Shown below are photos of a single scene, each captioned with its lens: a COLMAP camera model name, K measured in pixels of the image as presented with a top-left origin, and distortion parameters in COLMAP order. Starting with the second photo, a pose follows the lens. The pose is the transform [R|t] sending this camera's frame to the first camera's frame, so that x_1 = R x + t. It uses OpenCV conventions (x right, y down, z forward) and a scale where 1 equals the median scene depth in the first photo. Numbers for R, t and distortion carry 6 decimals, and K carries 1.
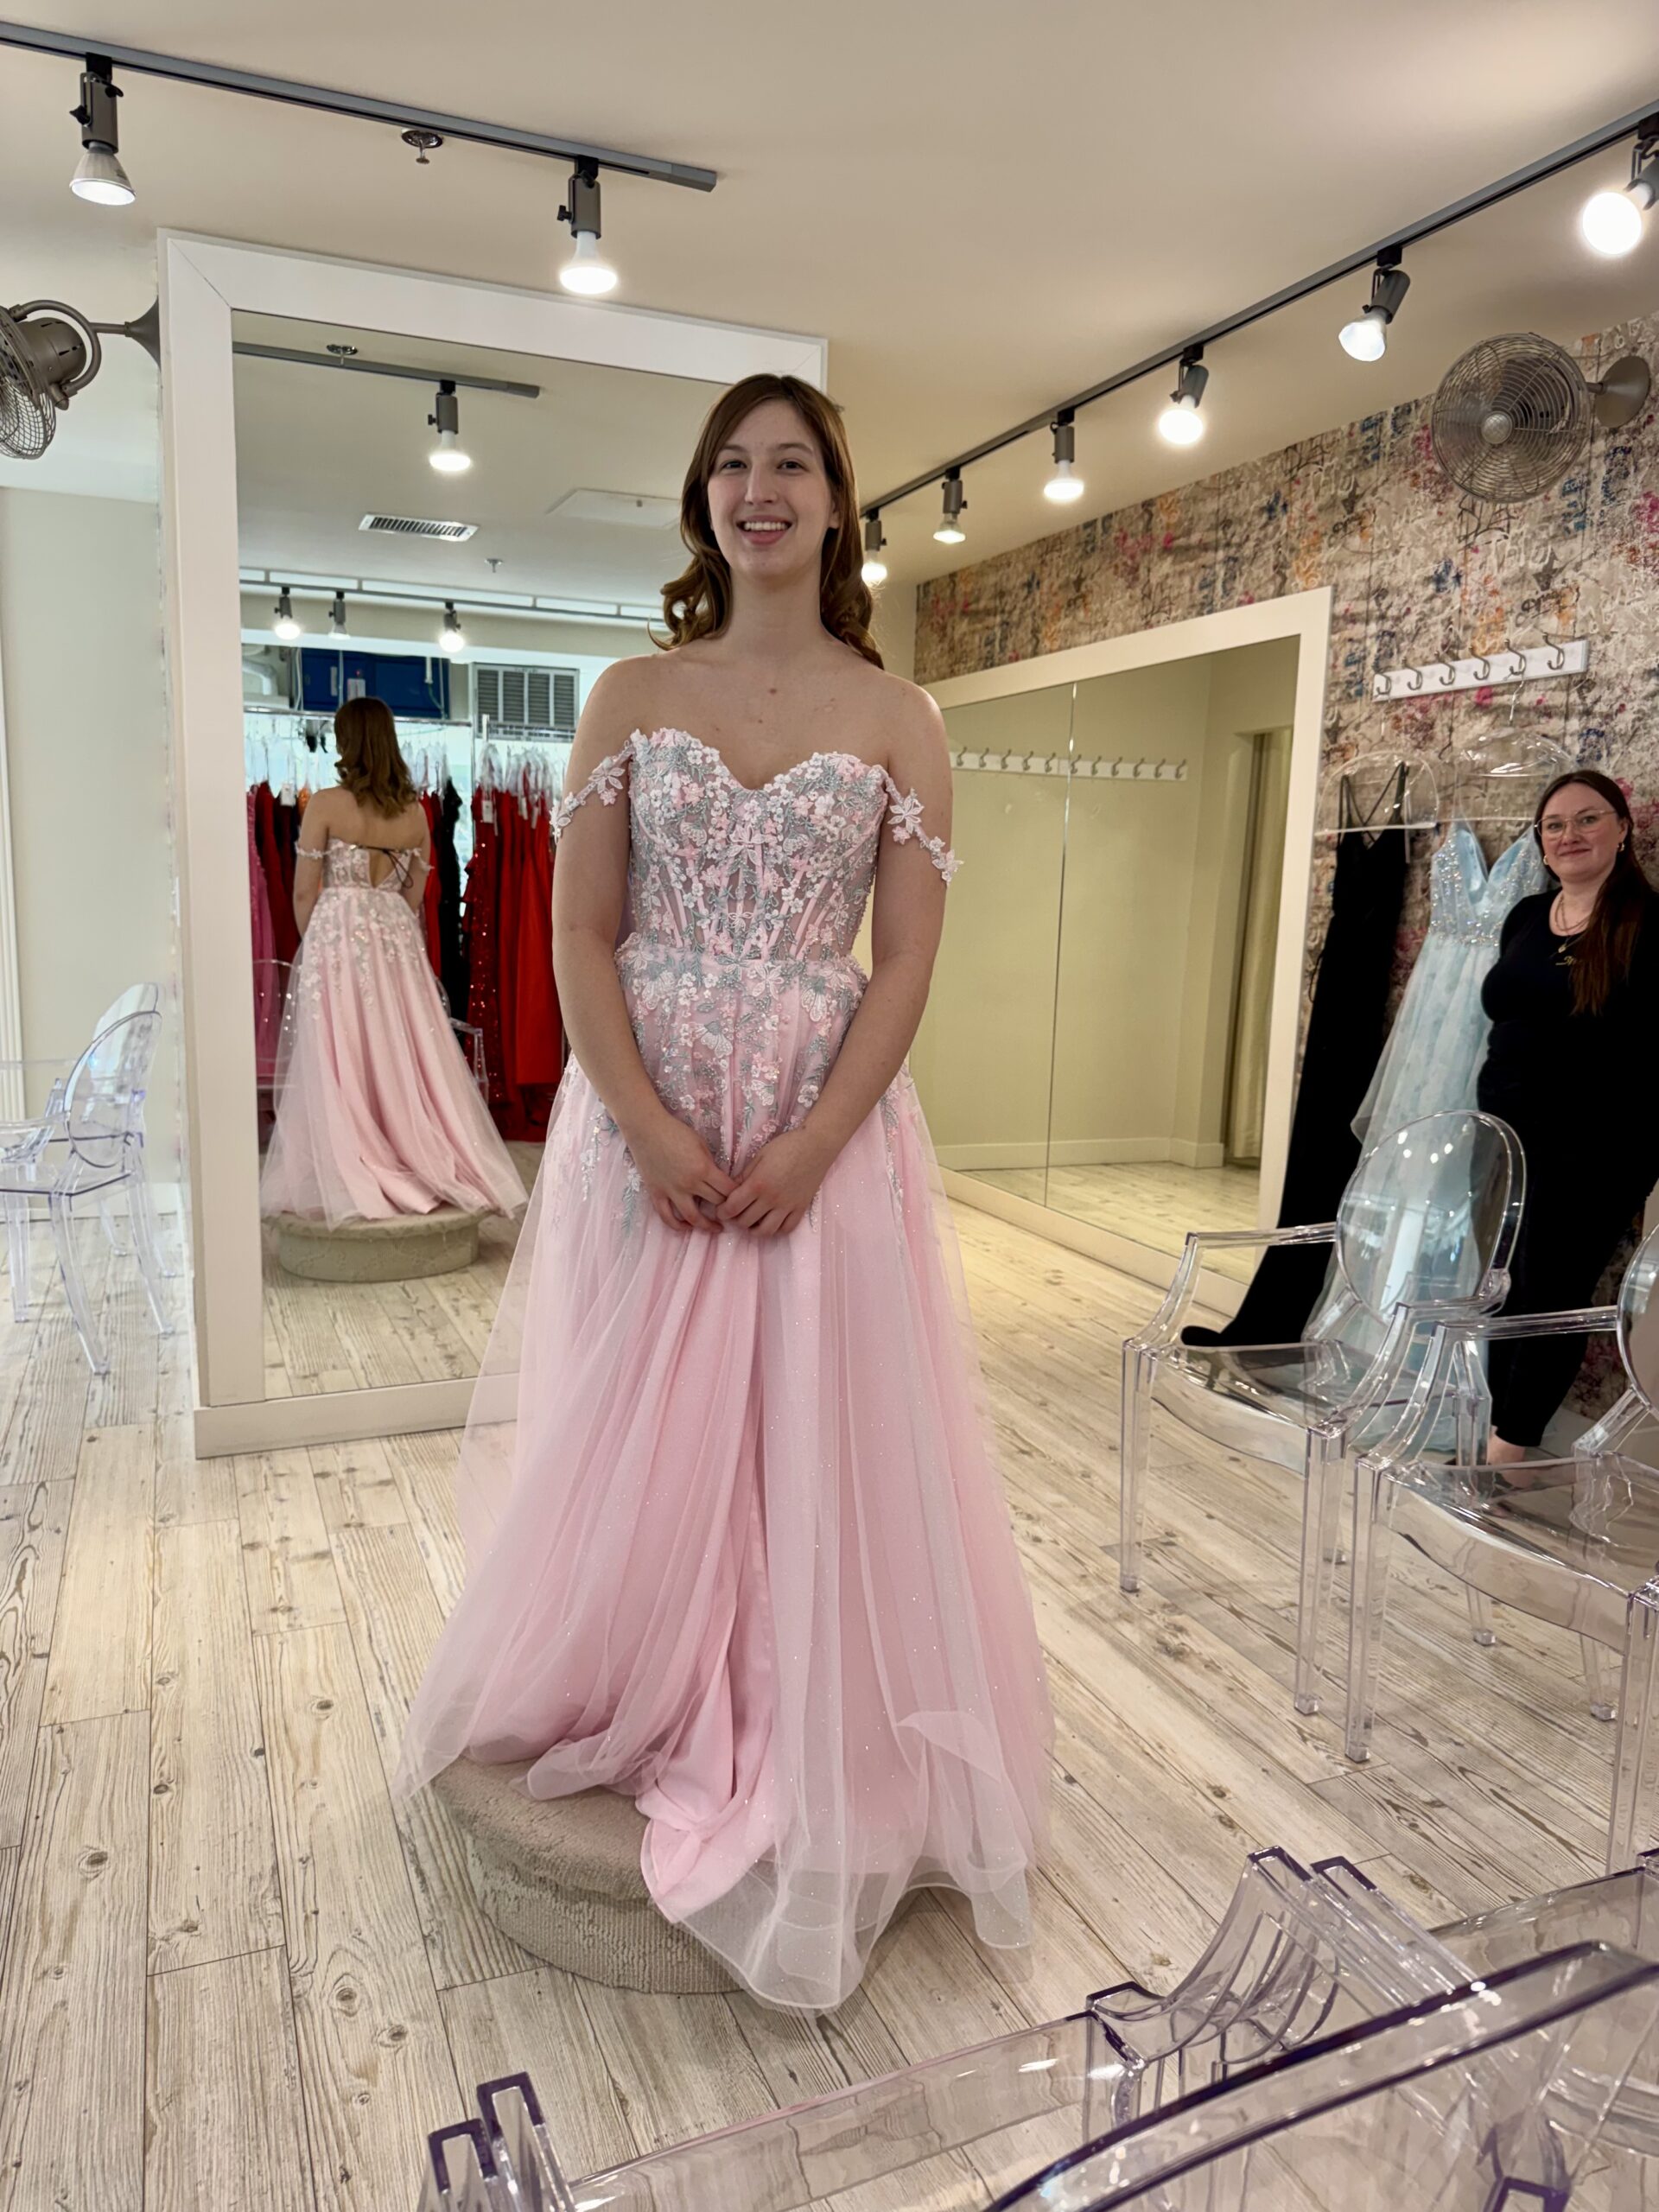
lens RADIAL K [[1578.5, 0, 844.7], [0, 1578.5, 1111.9], [0, 0, 1]] dist [0.023397, -0.038631]
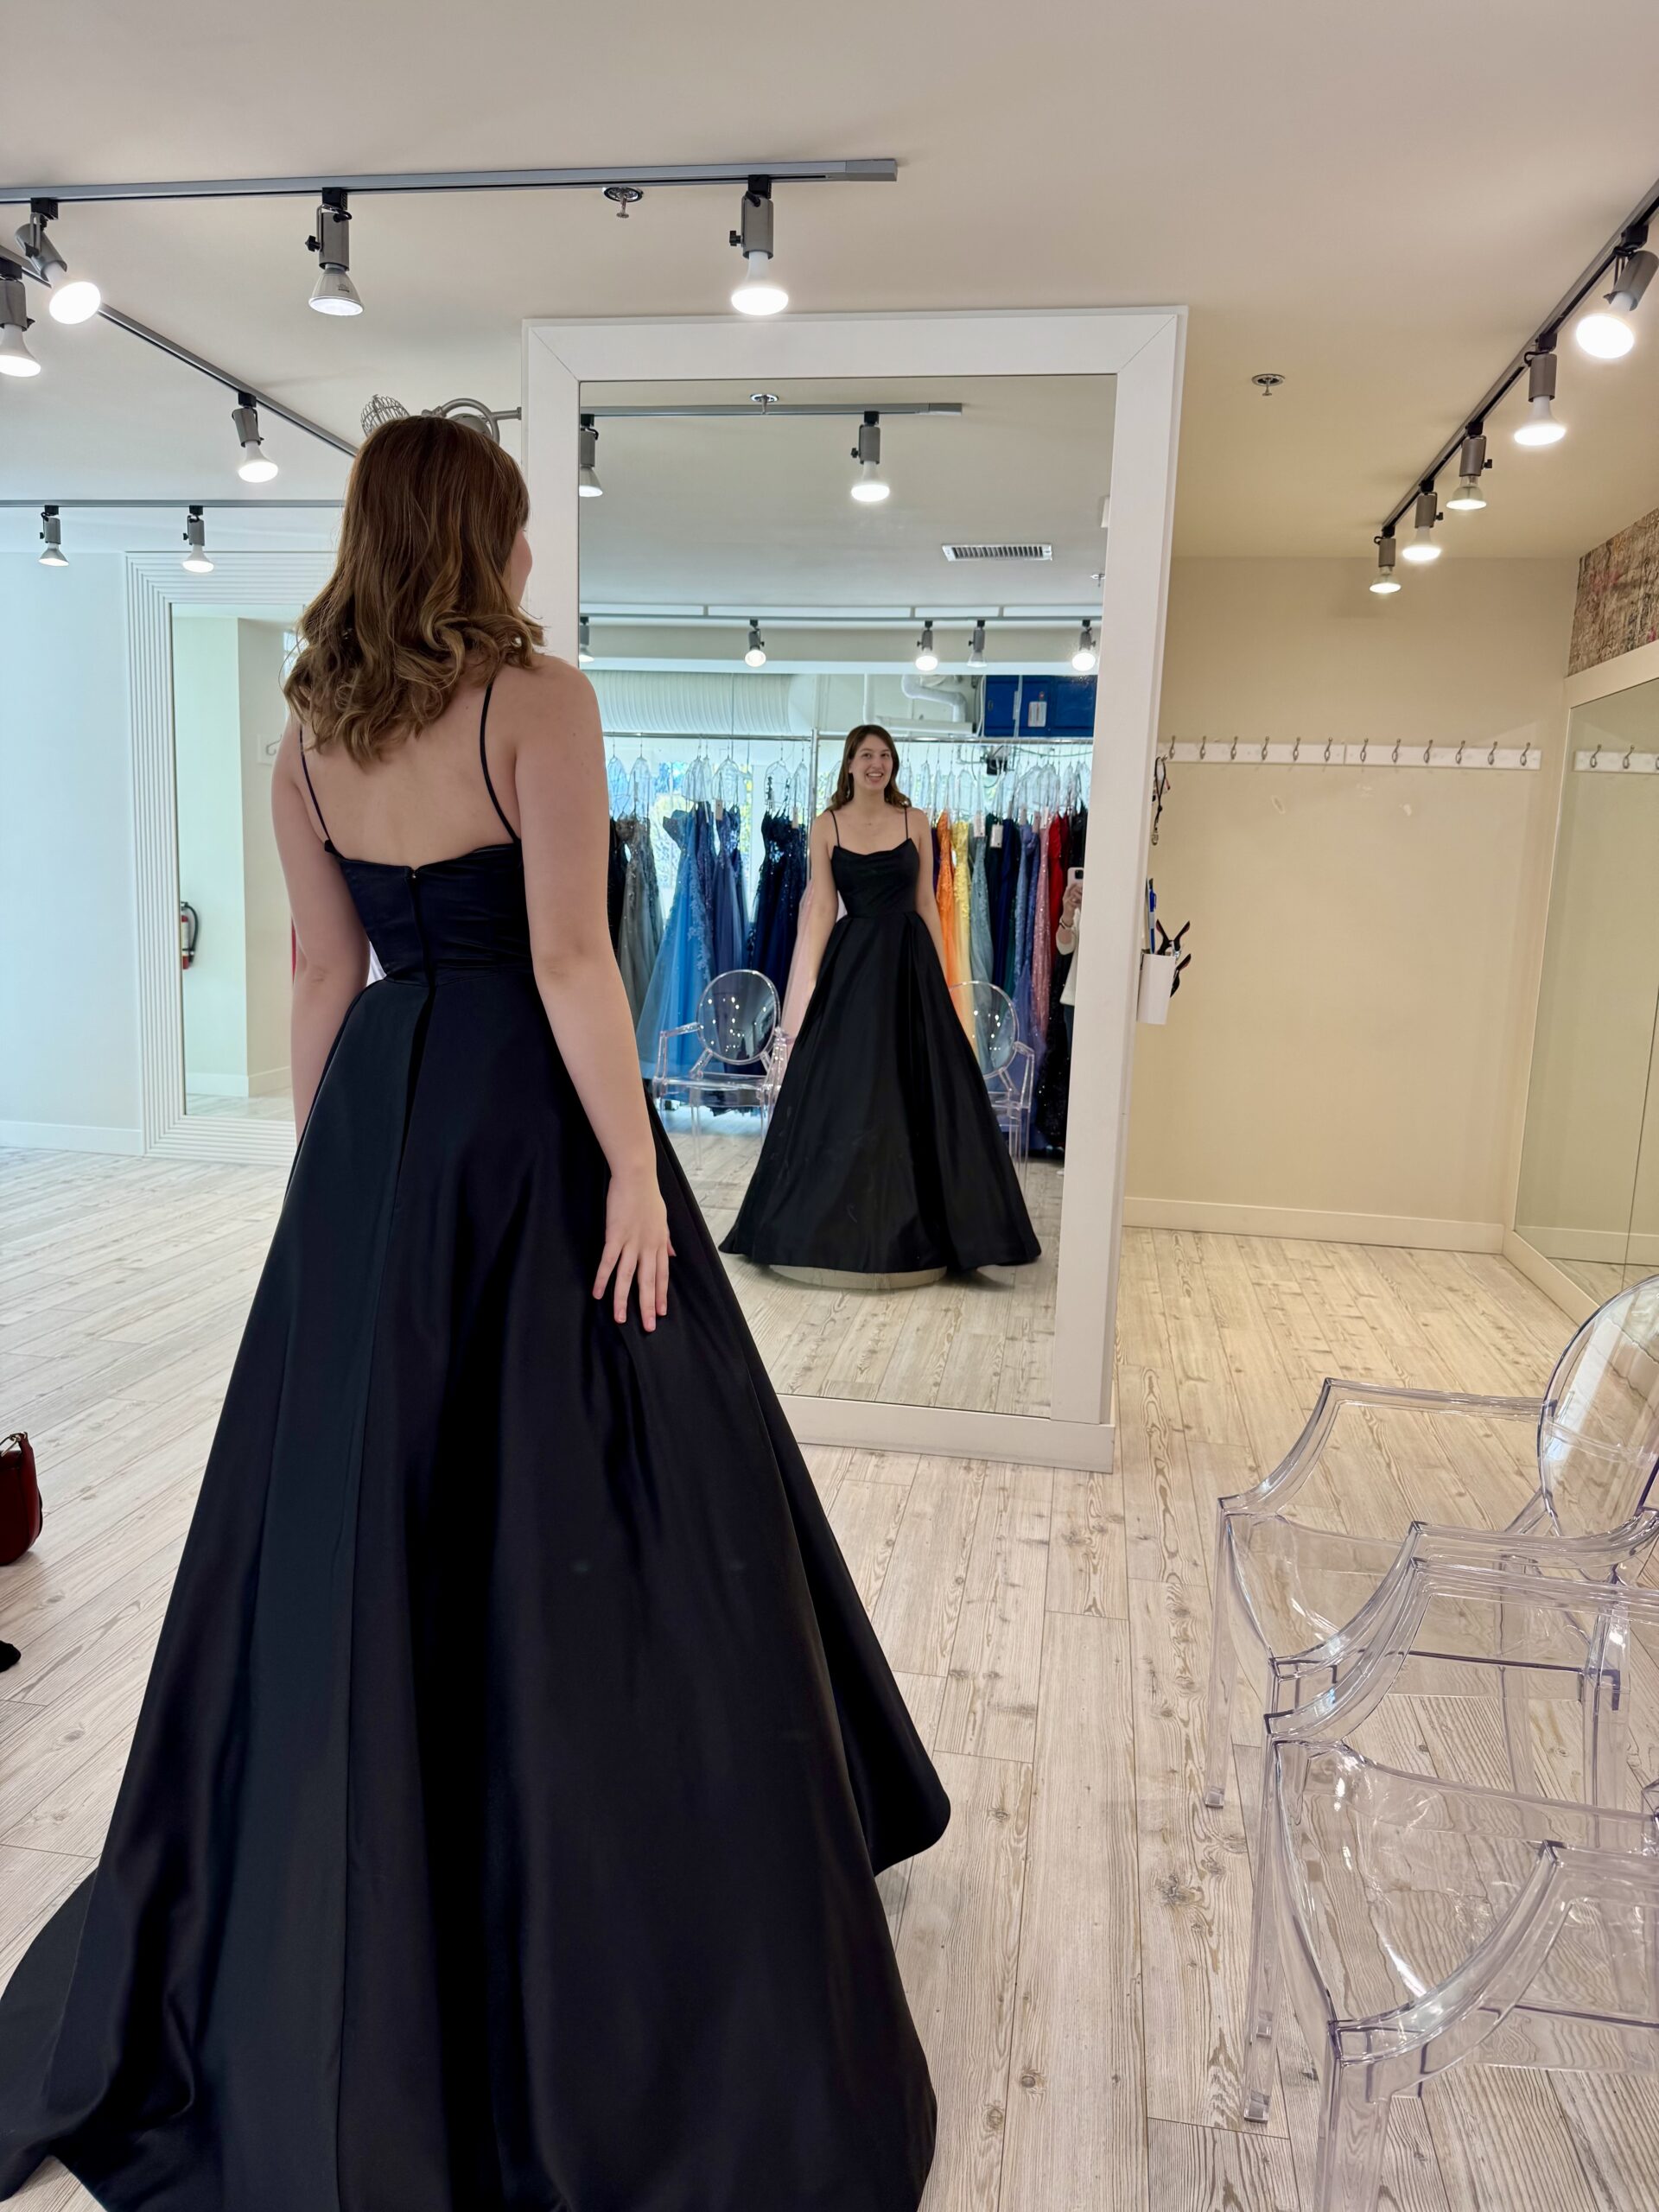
lens RADIAL K [[1578.5, 0, 819.8], [0, 1578.5, 1094.7], [0, 0, 1]] dist [0.023397, -0.038631]
pose [[0.838970, 0.083387, -0.537750, 0.293206], [-0.093677, 0.995569, 0.008229, -0.030720], [0.536054, 0.043471, 0.843064, 0.141822]]
